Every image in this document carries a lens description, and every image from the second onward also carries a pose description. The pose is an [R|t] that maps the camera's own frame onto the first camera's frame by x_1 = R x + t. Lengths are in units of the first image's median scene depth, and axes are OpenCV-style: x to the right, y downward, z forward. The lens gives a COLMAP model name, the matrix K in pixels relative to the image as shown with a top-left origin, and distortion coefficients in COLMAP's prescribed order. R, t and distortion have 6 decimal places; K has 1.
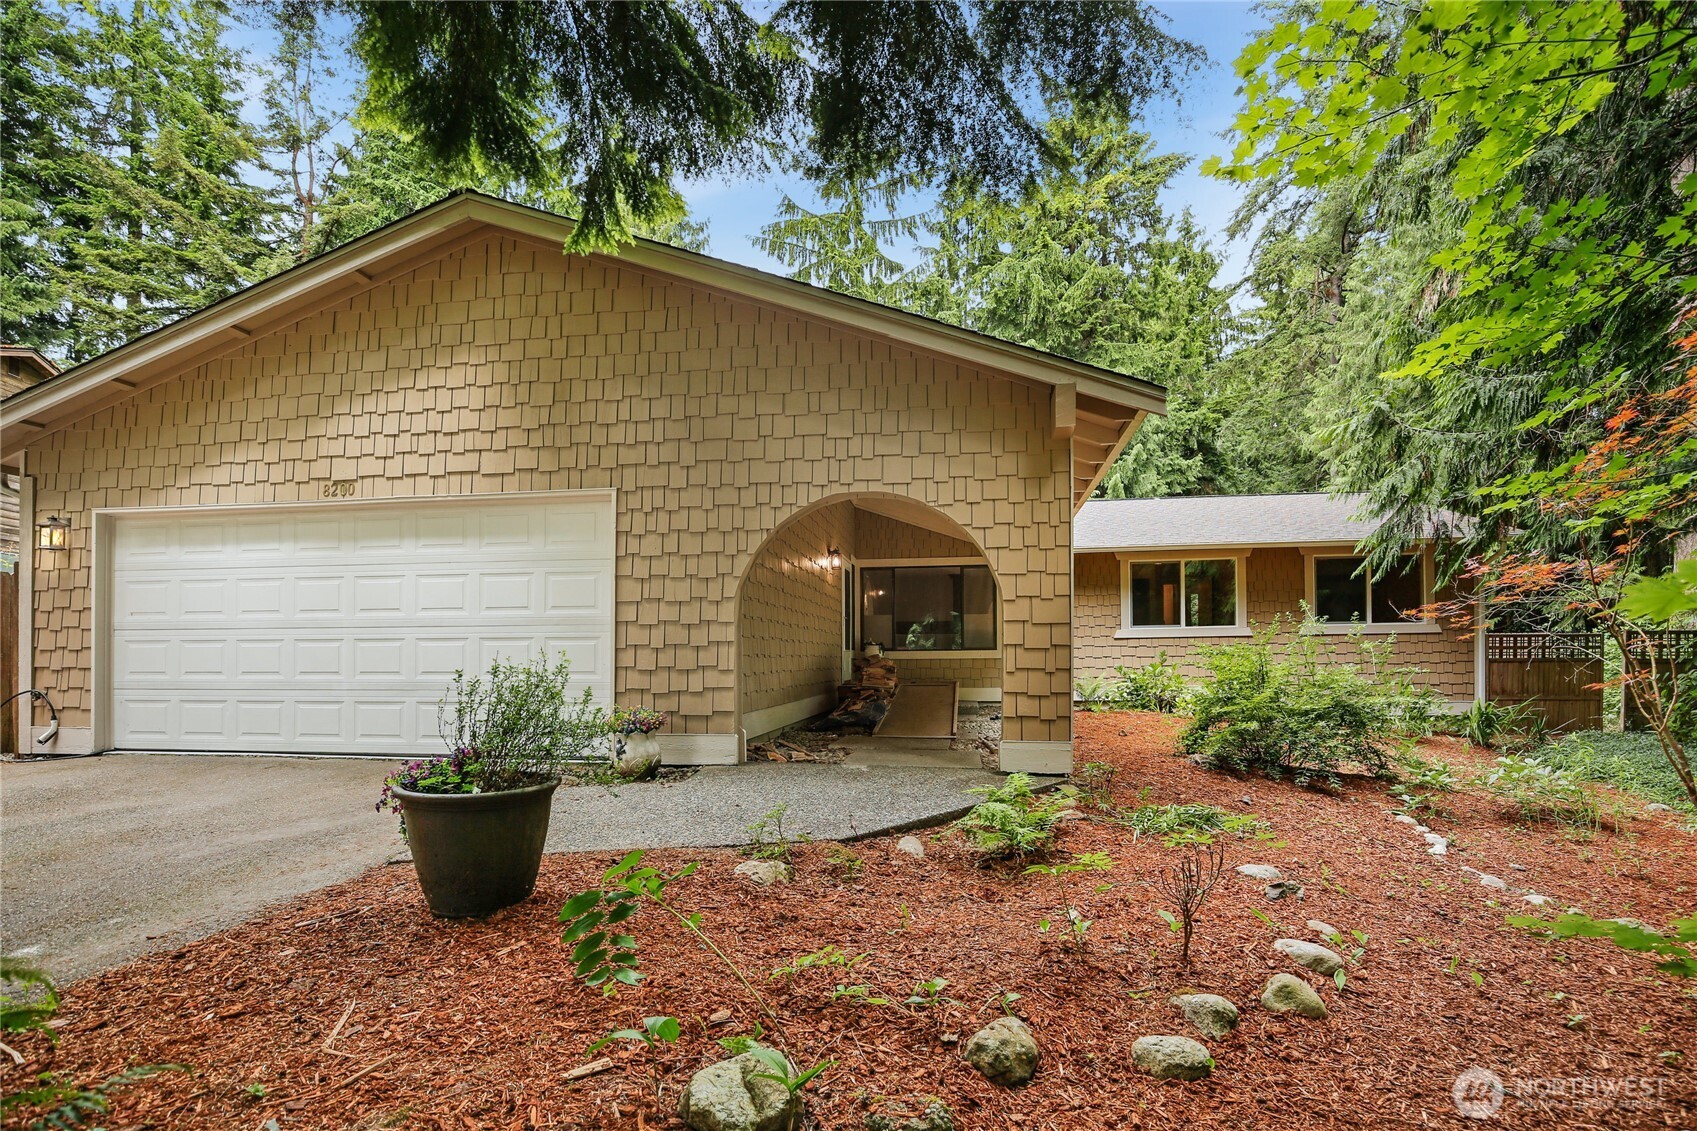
lens RADIAL K [[826.0, 0, 849.0], [0, 826.0, 641.3], [0, 0, 1]] dist [-0.026061, -0.000008]
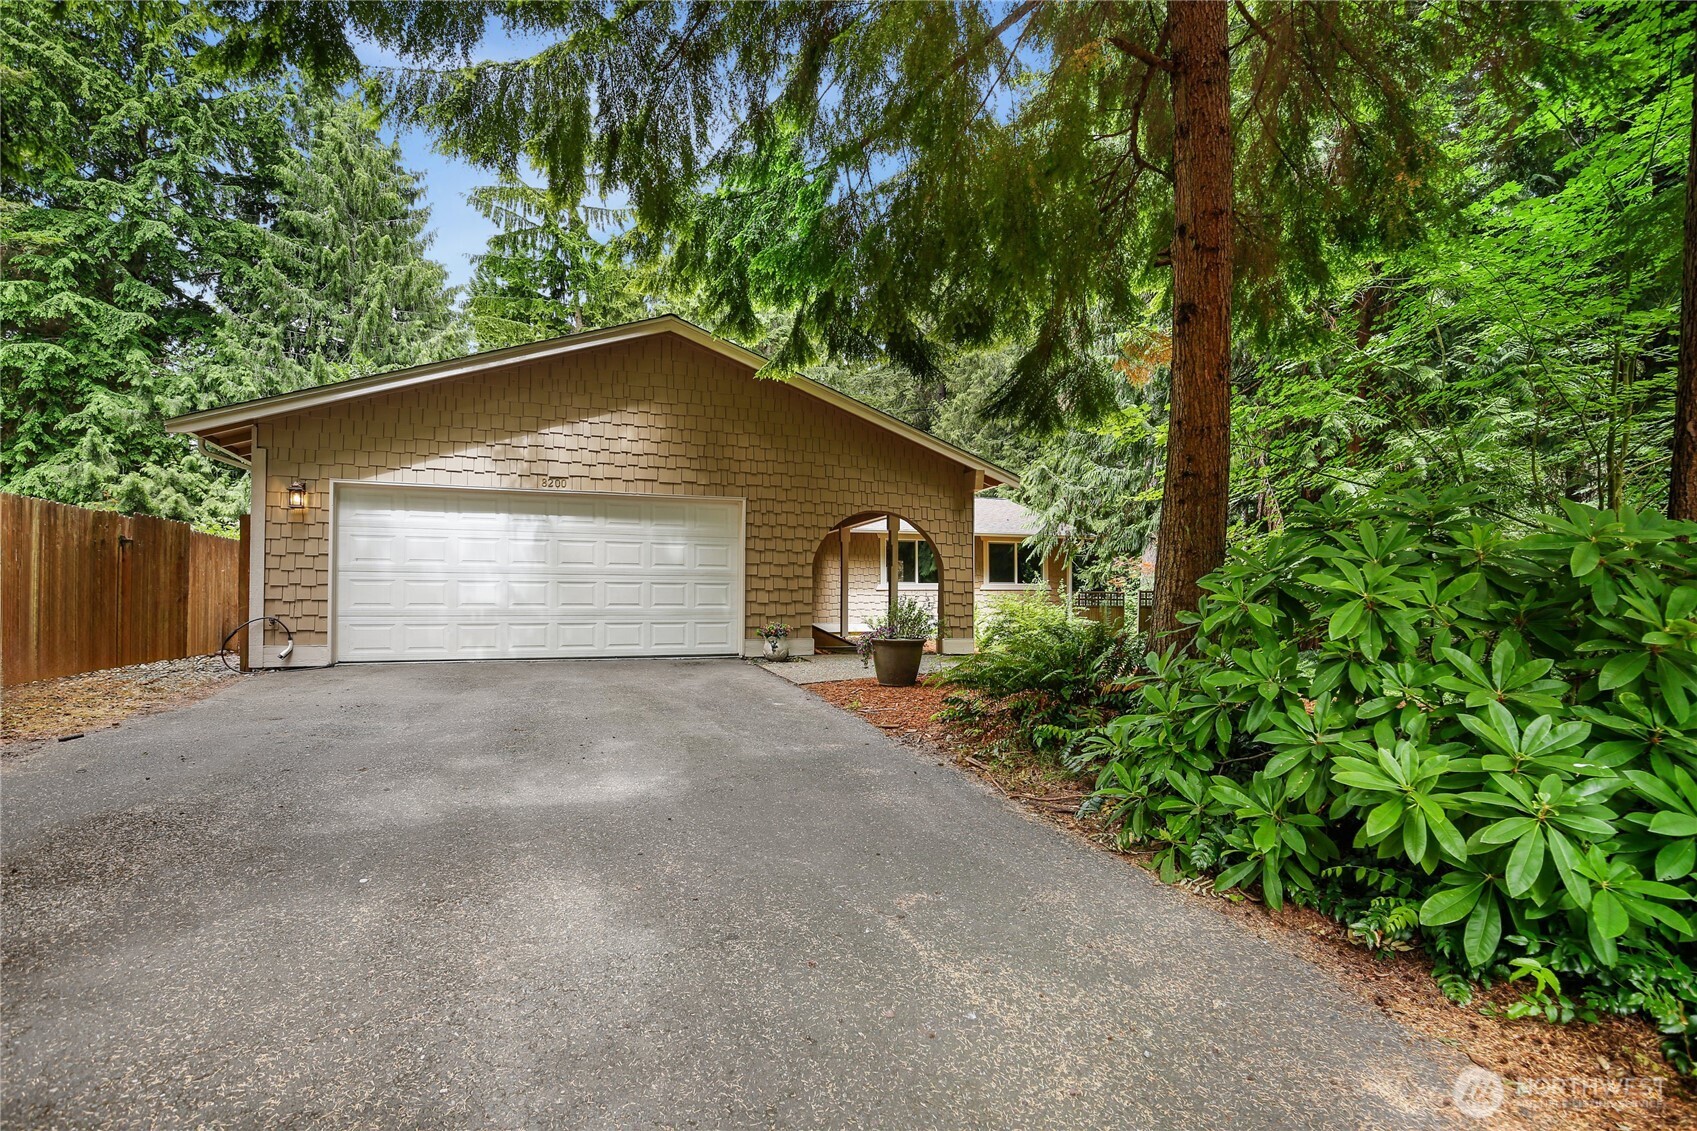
lens RADIAL K [[791.4, 0, 849.6], [0, 791.4, 590.6], [0, 0, 1]] dist [-0.000616, -0.000036]
pose [[0.887272, 0.014369, 0.461023, -0.775199], [-0.011906, 0.999895, -0.008251, 0.018192], [-0.461094, 0.001832, 0.887350, -0.525368]]
